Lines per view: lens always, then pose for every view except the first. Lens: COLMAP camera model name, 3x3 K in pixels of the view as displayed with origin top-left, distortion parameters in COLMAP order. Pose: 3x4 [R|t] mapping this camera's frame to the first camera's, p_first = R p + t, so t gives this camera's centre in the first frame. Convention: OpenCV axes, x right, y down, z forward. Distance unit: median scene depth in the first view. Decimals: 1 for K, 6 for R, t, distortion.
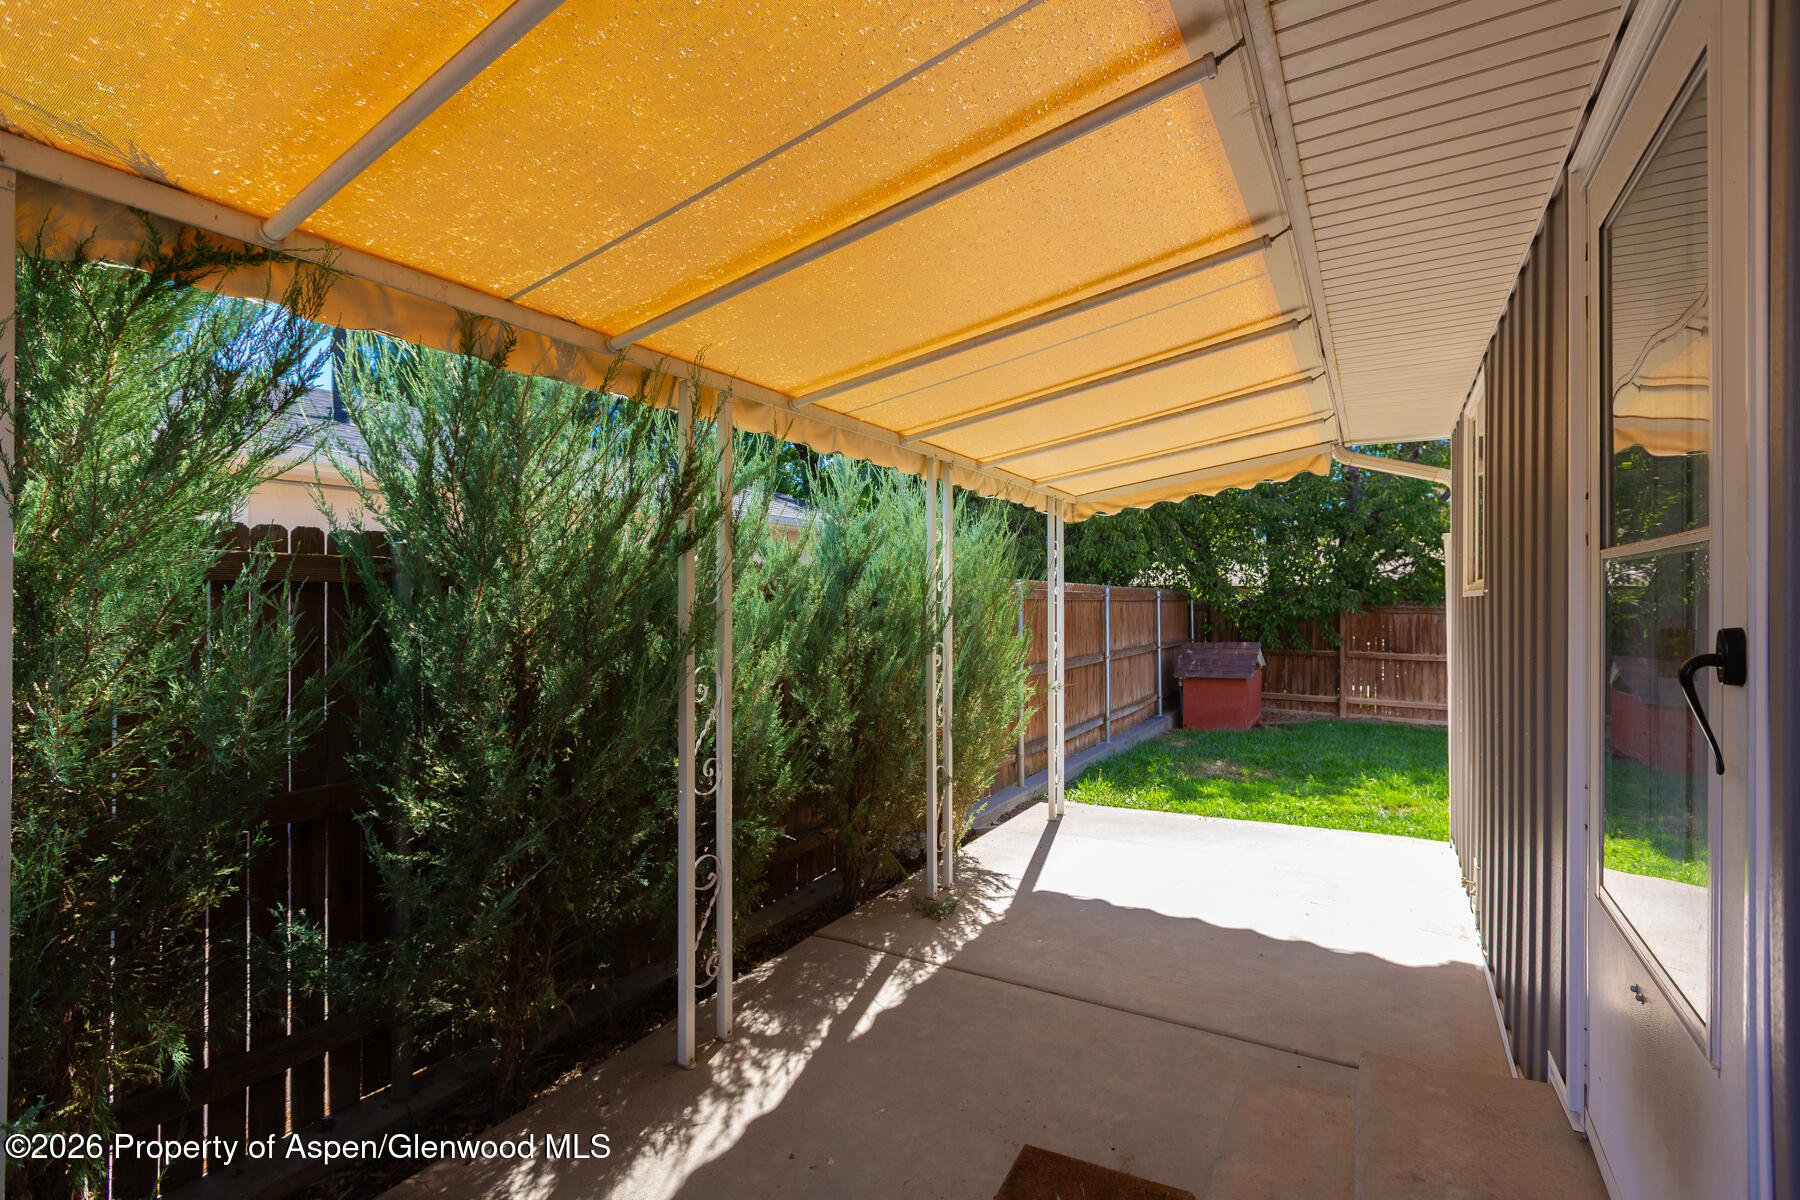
lens RADIAL K [[800.1, 0, 897.4], [0, 800.1, 591.9], [0, 0, 1]] dist [0.004867, 0.000135]
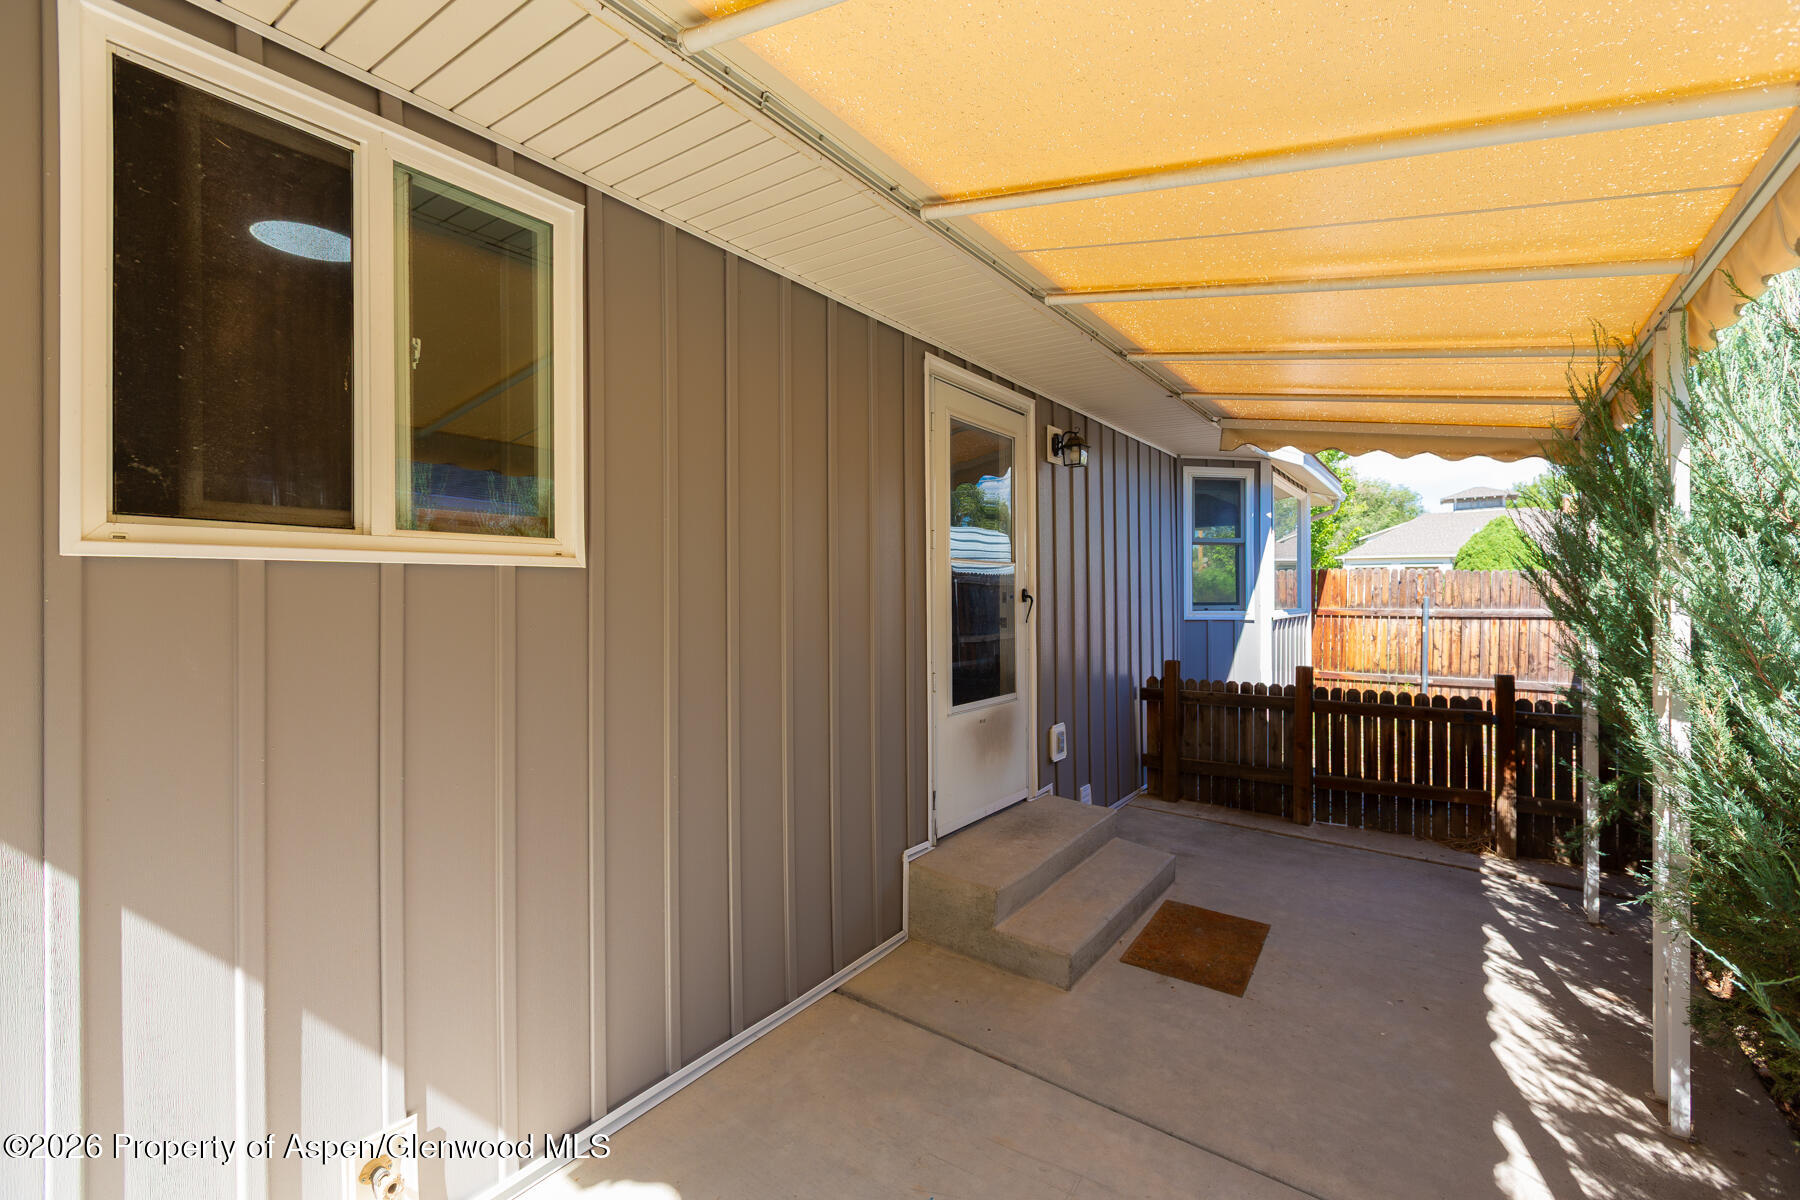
lens RADIAL K [[800.1, 0, 897.4], [0, 800.1, 591.9], [0, 0, 1]] dist [0.004867, 0.000135]
pose [[-0.997733, -0.003715, 0.067196, 0.543081], [-0.003913, 0.999988, -0.002825, 0.032136], [-0.067184, -0.003082, -0.997736, 2.008671]]
